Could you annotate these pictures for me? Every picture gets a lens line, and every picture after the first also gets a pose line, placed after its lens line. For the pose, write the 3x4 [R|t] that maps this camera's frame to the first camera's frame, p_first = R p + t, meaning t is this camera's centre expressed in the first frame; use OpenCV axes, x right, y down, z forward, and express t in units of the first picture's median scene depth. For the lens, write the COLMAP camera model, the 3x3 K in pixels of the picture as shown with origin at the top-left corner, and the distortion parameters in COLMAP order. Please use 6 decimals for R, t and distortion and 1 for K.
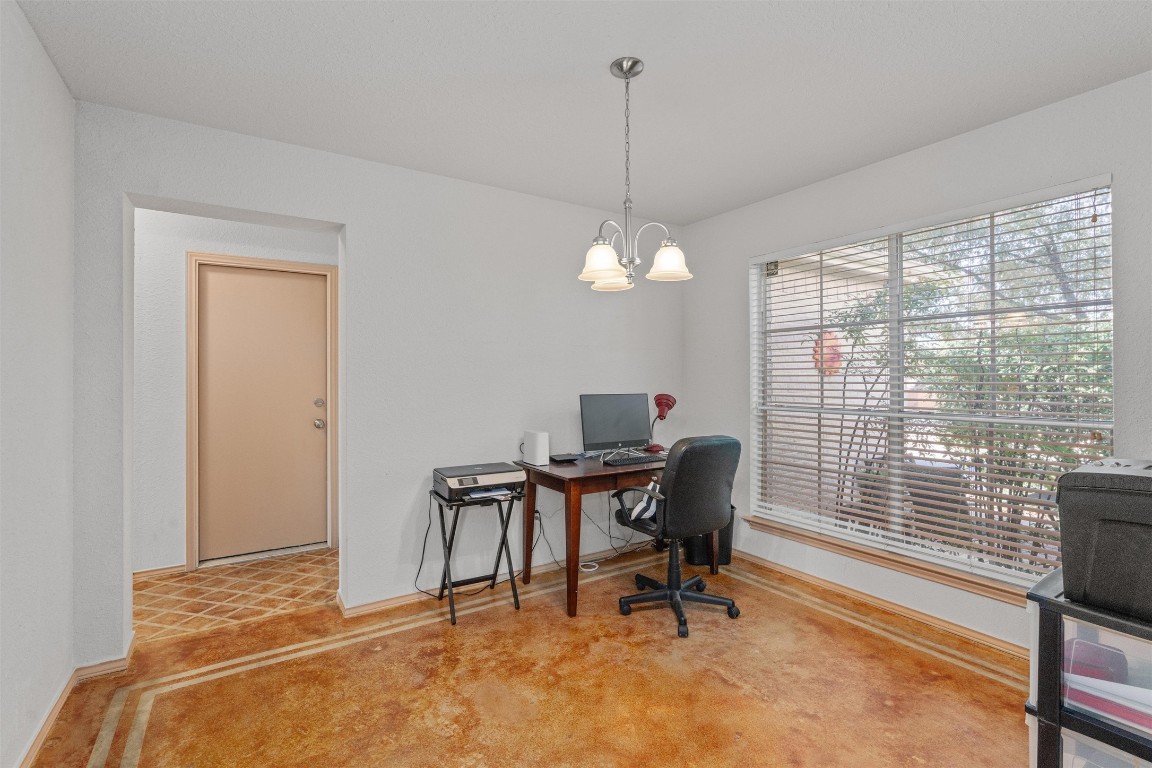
lens RADIAL K [[521.7, 0, 577.8], [0, 521.7, 381.9], [0, 0, 1]] dist [-0.003658, 0.000361]
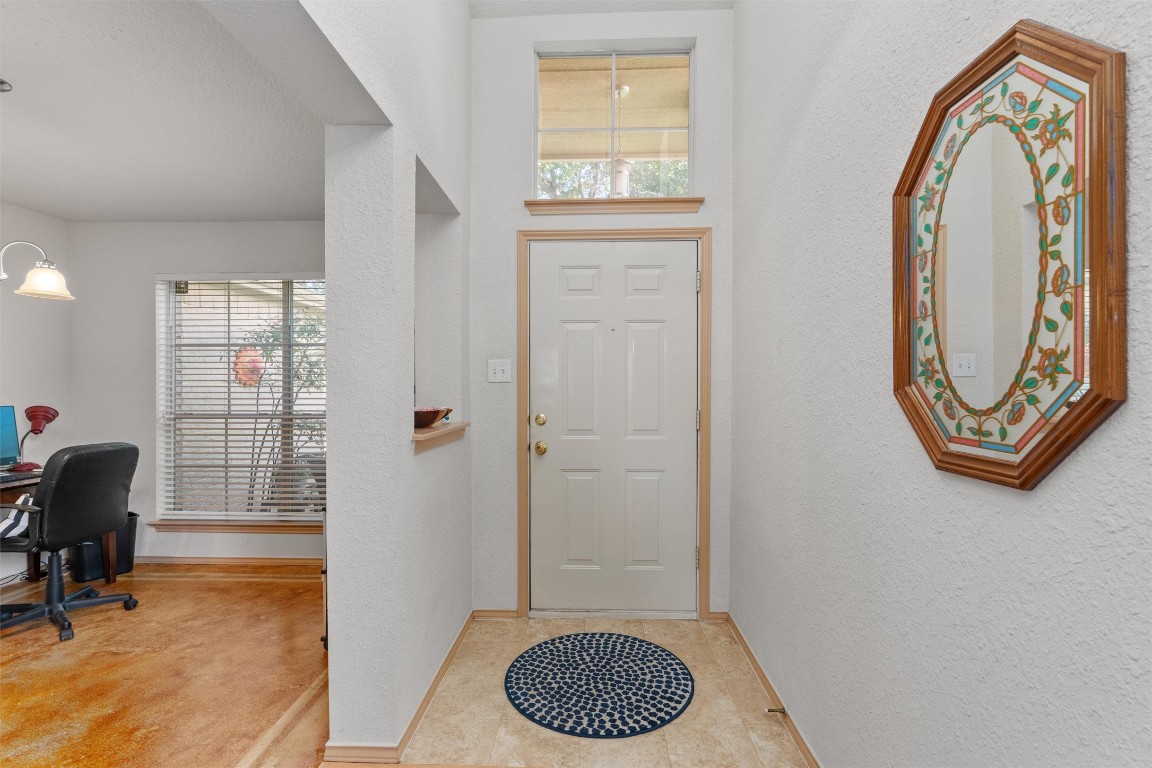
lens RADIAL K [[521.7, 0, 579.8], [0, 521.7, 389.2], [0, 0, 1]] dist [-0.003658, 0.000361]
pose [[0.568350, -0.000870, 0.822786, -0.055950], [0.002509, 0.999997, -0.000676, -0.004115], [-0.822783, 0.002448, 0.568350, -0.353801]]
